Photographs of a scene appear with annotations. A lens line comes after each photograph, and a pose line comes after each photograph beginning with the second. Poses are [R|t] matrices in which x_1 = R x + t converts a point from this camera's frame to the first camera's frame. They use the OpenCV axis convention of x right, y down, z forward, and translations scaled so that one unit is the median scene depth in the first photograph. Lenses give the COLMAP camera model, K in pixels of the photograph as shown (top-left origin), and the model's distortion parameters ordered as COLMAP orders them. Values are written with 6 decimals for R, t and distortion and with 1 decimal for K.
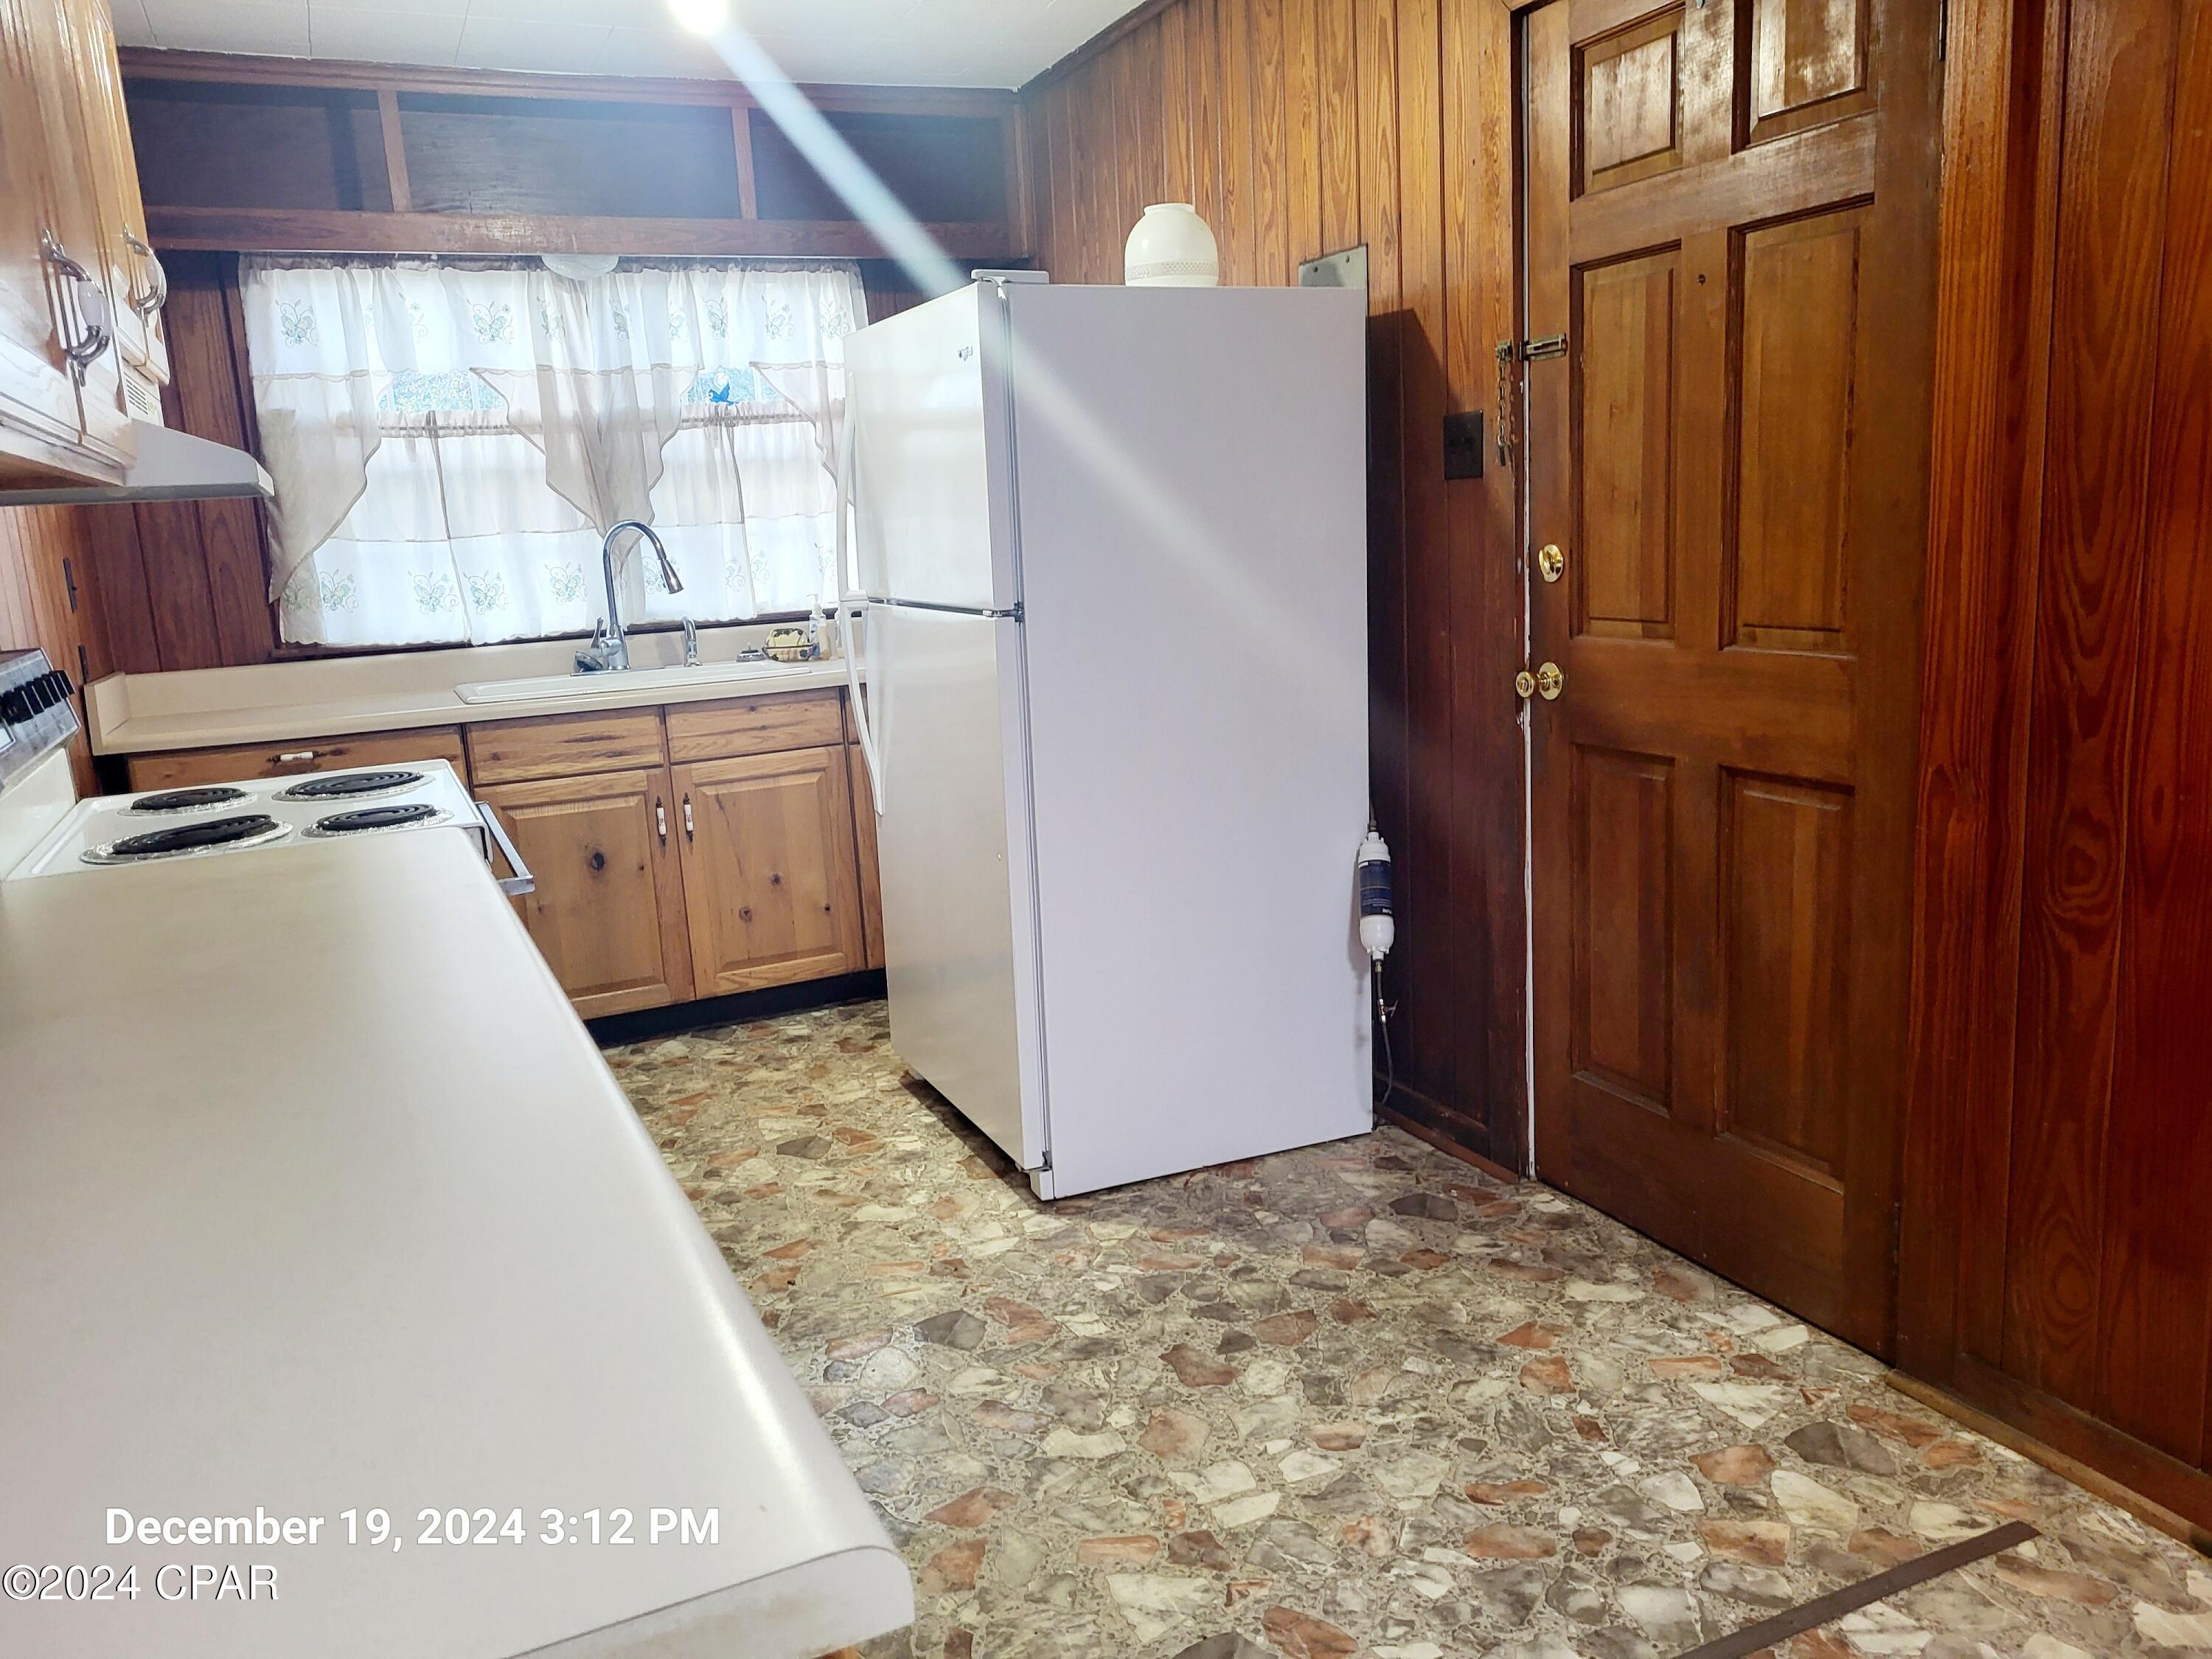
lens RADIAL K [[1679.3, 0, 1110.0], [0, 1679.3, 841.4], [0, 0, 1]] dist [0.035568, -0.010890]
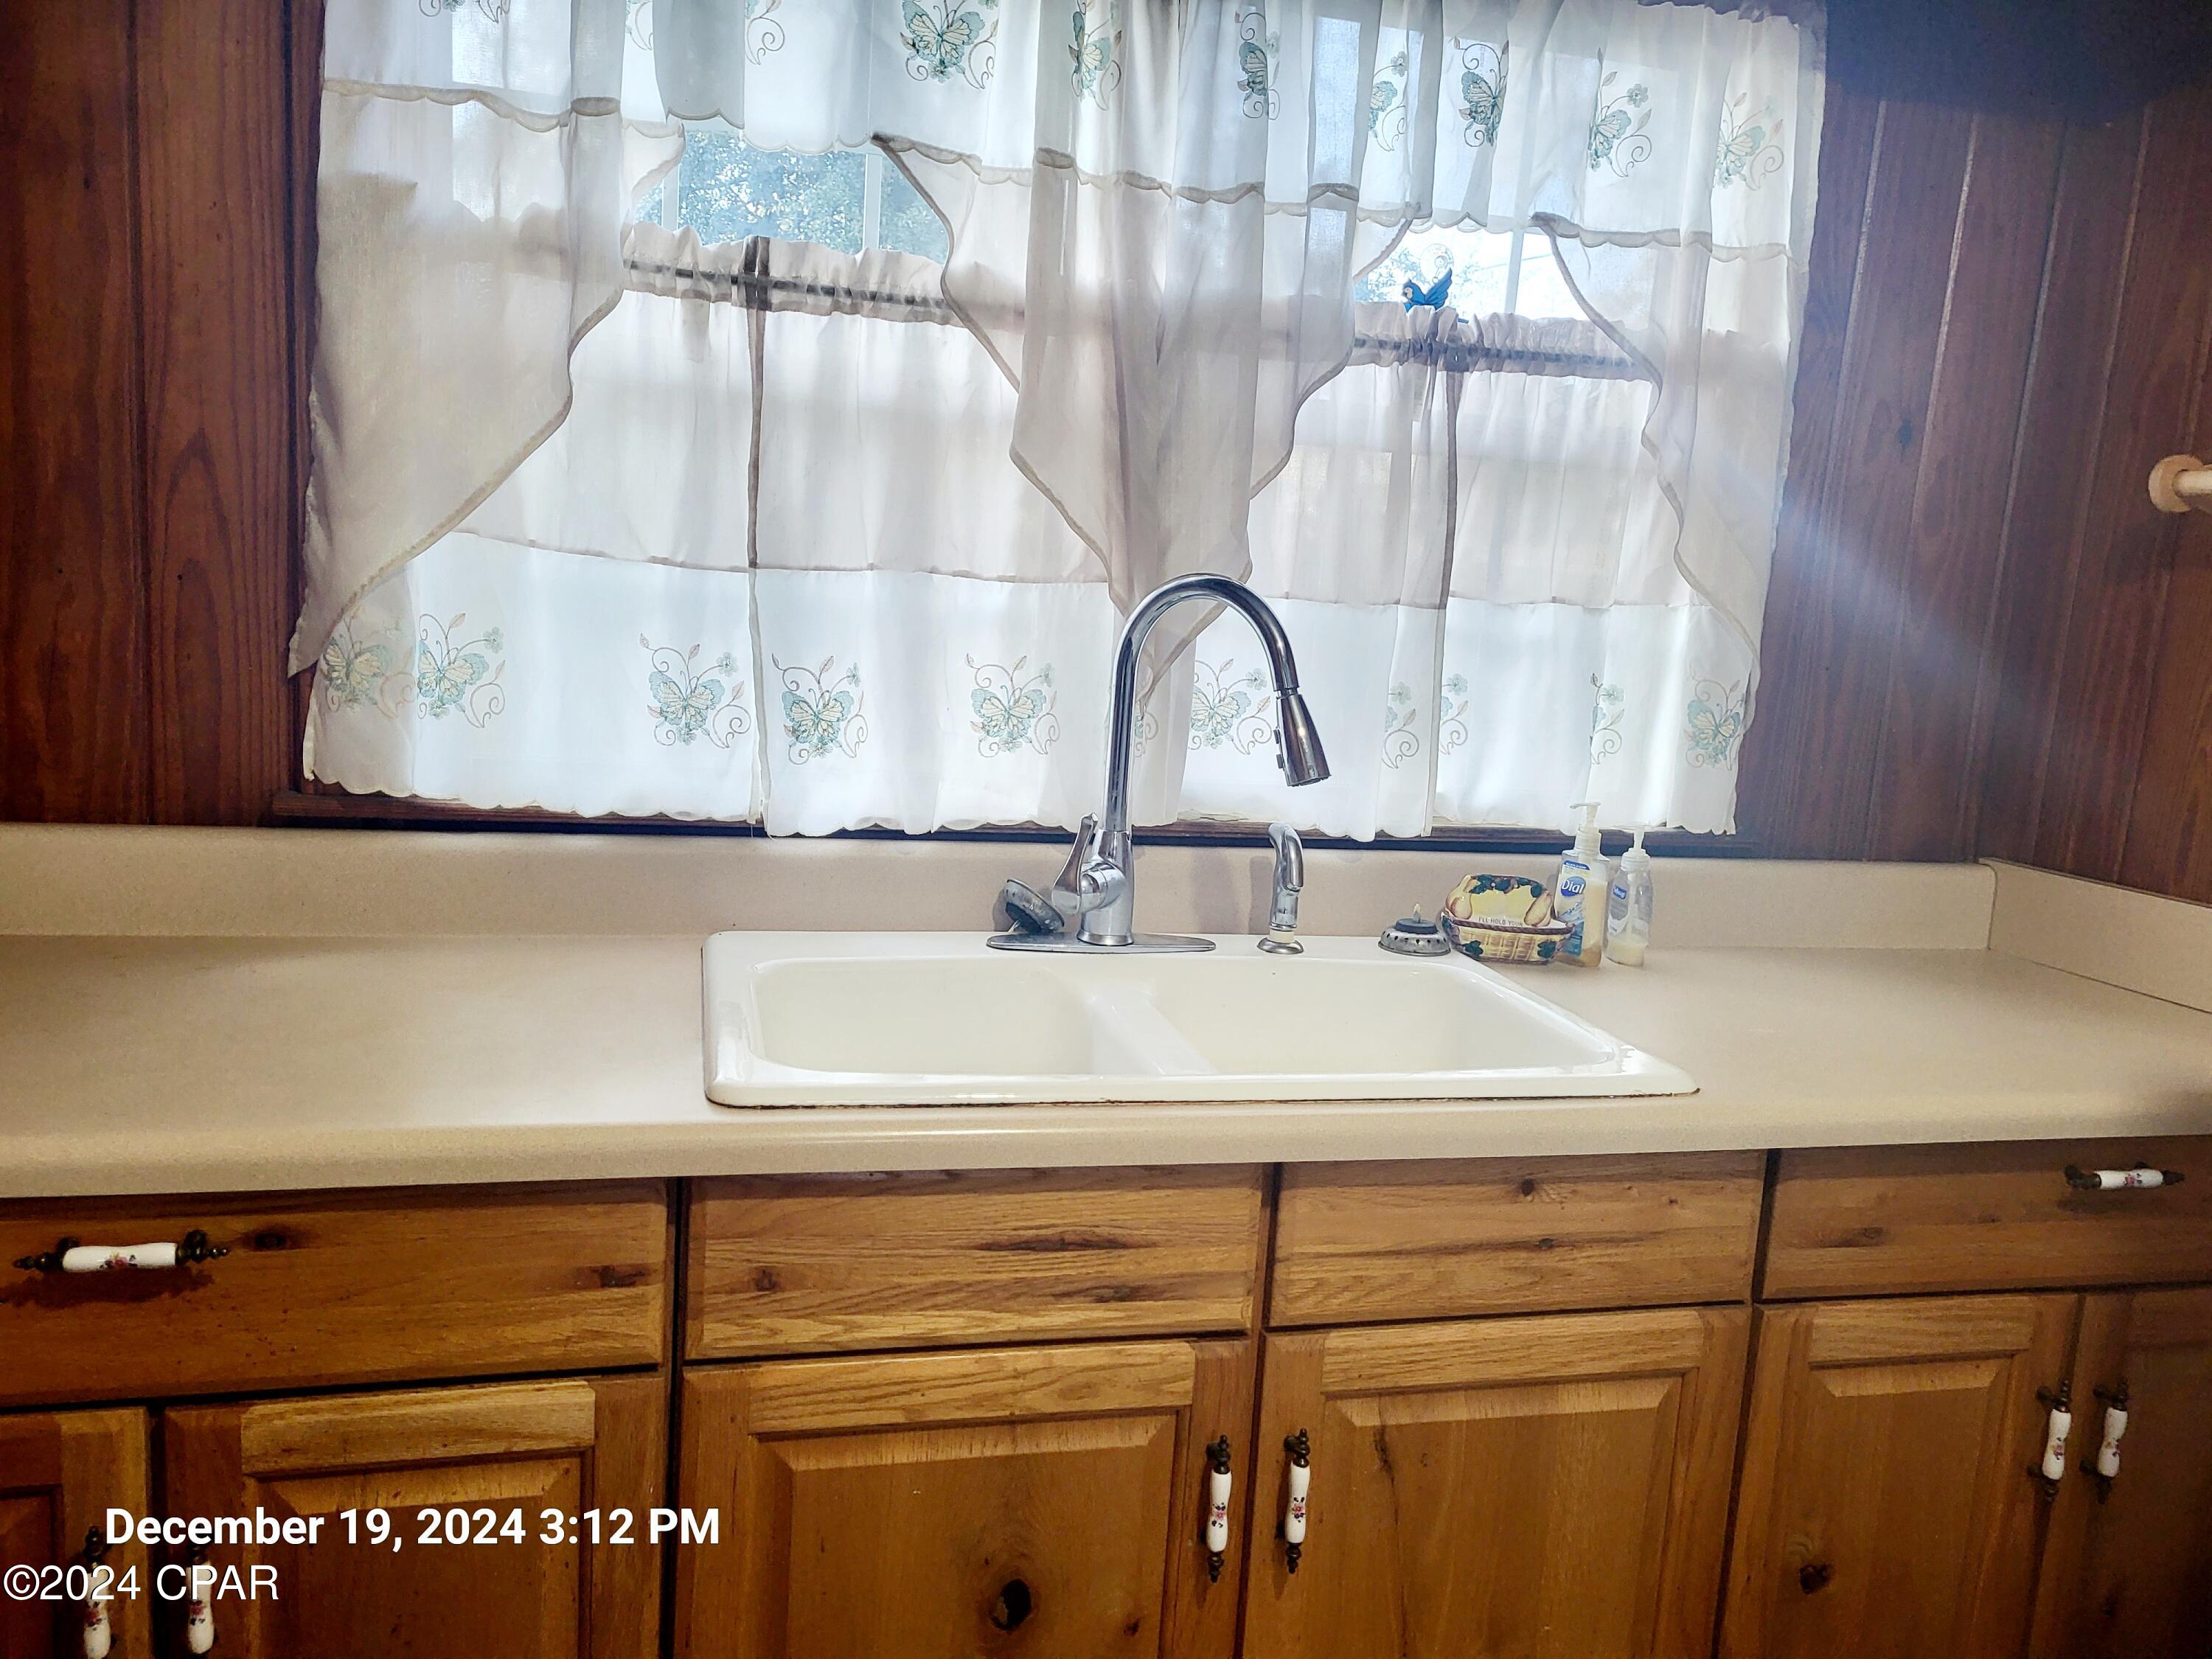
lens RADIAL K [[1679.3, 0, 1108.1], [0, 1679.3, 817.6], [0, 0, 1]] dist [0.035568, -0.010890]
pose [[0.976430, 0.145964, -0.158994, -0.246603], [-0.152709, 0.987785, -0.030996, -0.125441], [0.152528, 0.054545, 0.986793, 0.647969]]
